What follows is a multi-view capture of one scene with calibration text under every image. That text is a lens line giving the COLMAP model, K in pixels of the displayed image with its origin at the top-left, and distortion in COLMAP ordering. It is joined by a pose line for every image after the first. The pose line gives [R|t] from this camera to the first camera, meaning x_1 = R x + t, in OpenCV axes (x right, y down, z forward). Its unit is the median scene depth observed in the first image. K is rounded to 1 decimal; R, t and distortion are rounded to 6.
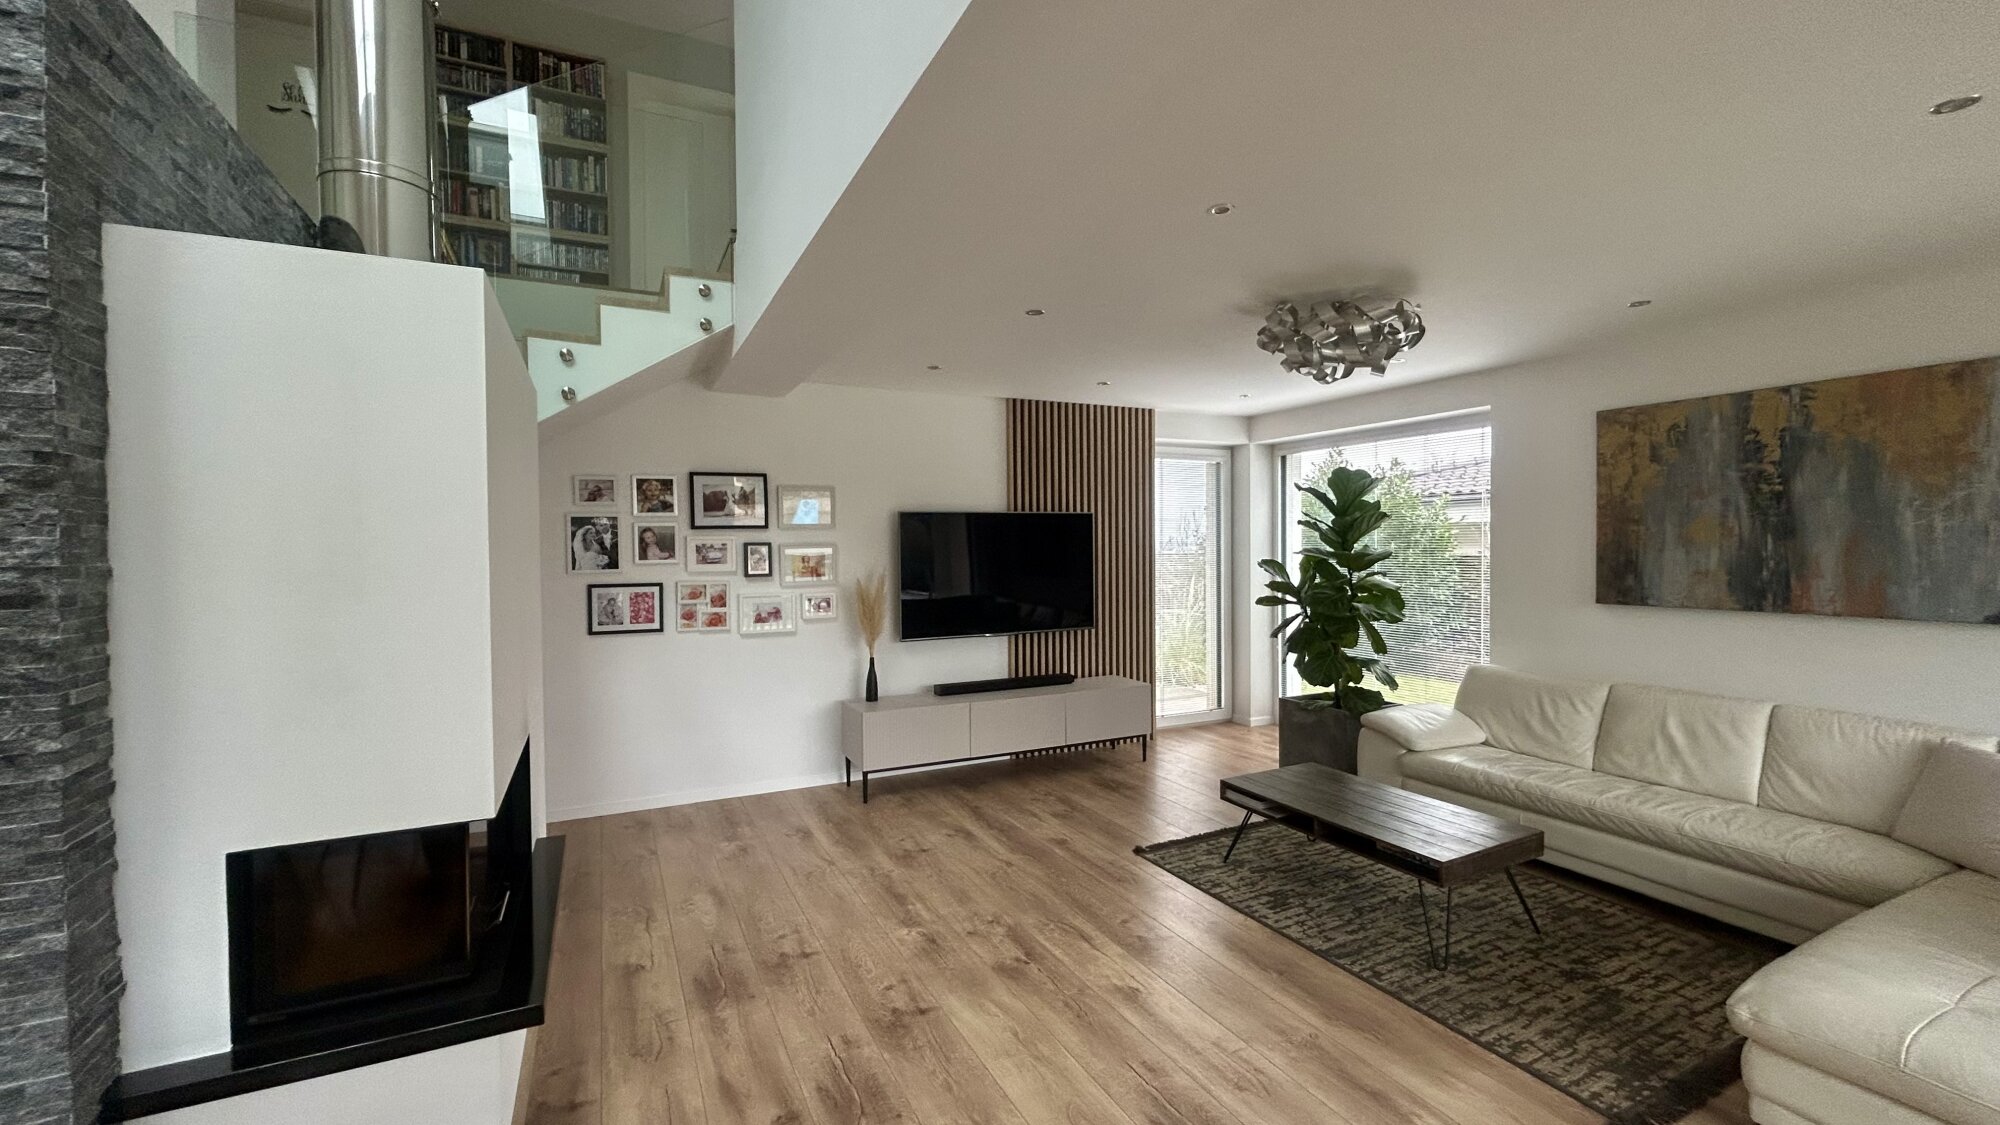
lens RADIAL K [[820.2, 0, 995.7], [0, 820.2, 571.7], [0, 0, 1]] dist [0.002992, 0.000110]
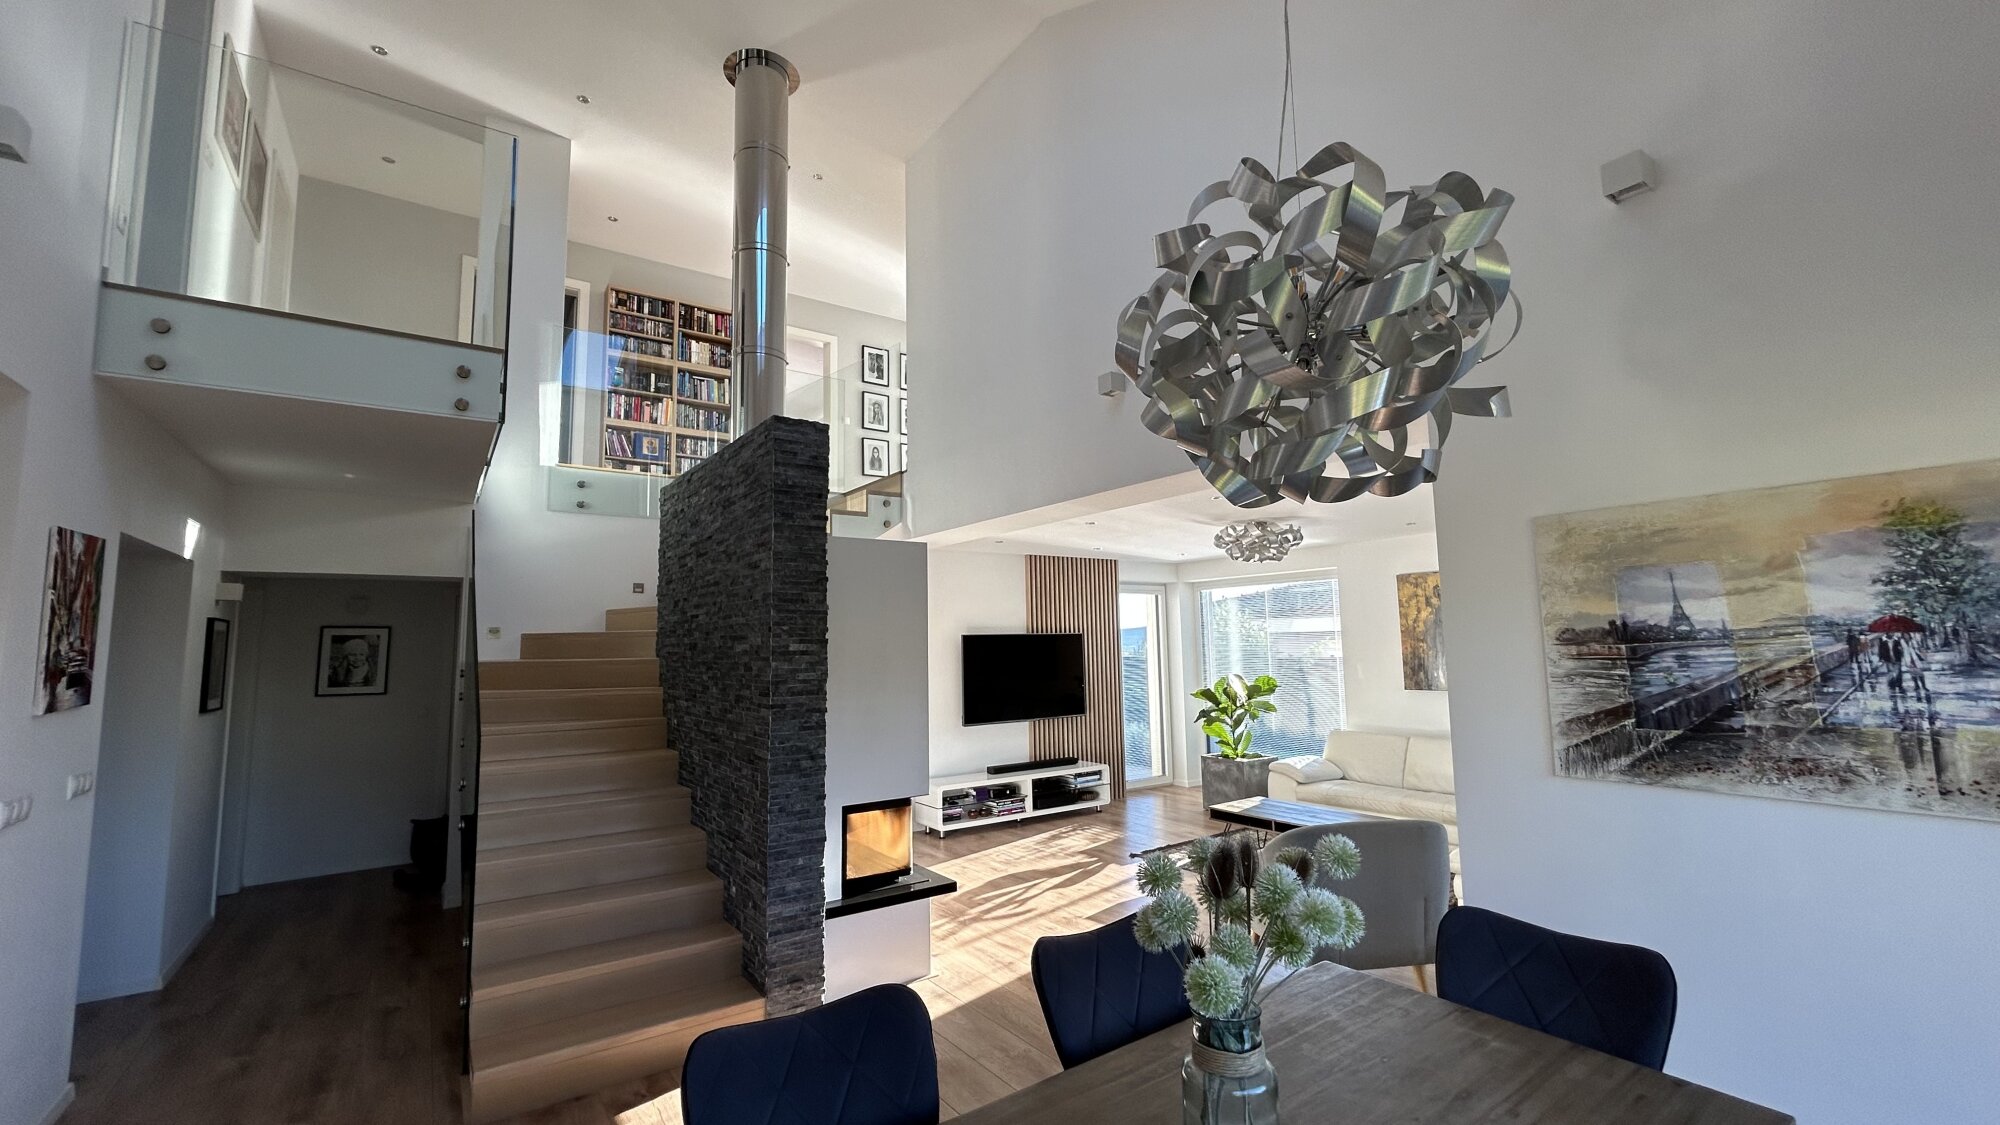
lens RADIAL K [[820.2, 0, 1008.2], [0, 820.2, 563.4], [0, 0, 1]] dist [0.002992, 0.000110]
pose [[0.987350, 0.005511, 0.158458, -0.255781], [0.015596, 0.991173, -0.131653, -0.006198], [-0.157785, 0.132459, 0.978549, -0.416910]]
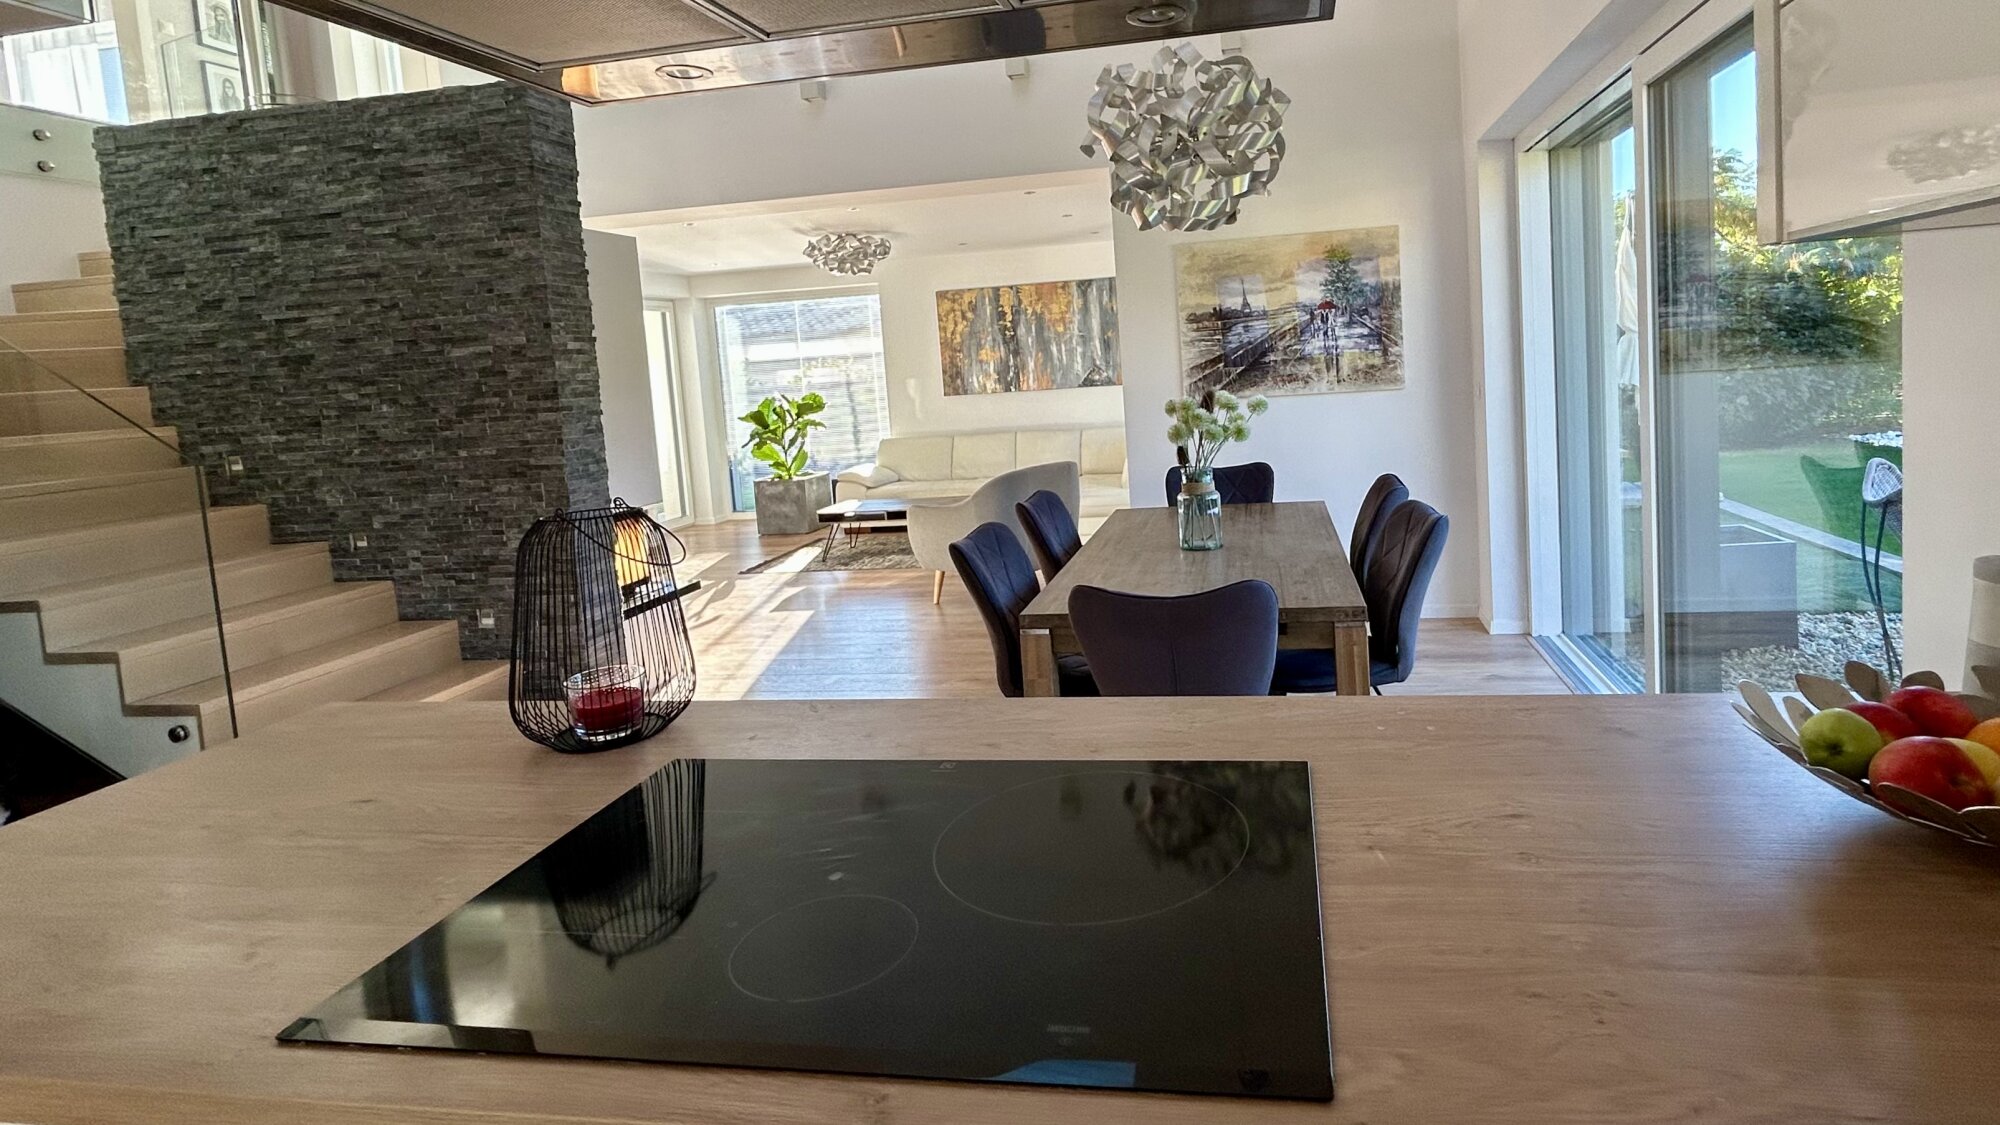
lens RADIAL K [[1360.1, 0, 996.8], [0, 1360.1, 555.1], [0, 0, 1]] dist [0.001568, -0.002780]
pose [[0.560886, -0.126344, 0.818195, -1.369677], [0.087311, 0.991802, 0.093299, 0.092837], [-0.823276, 0.019107, 0.567320, -0.648126]]
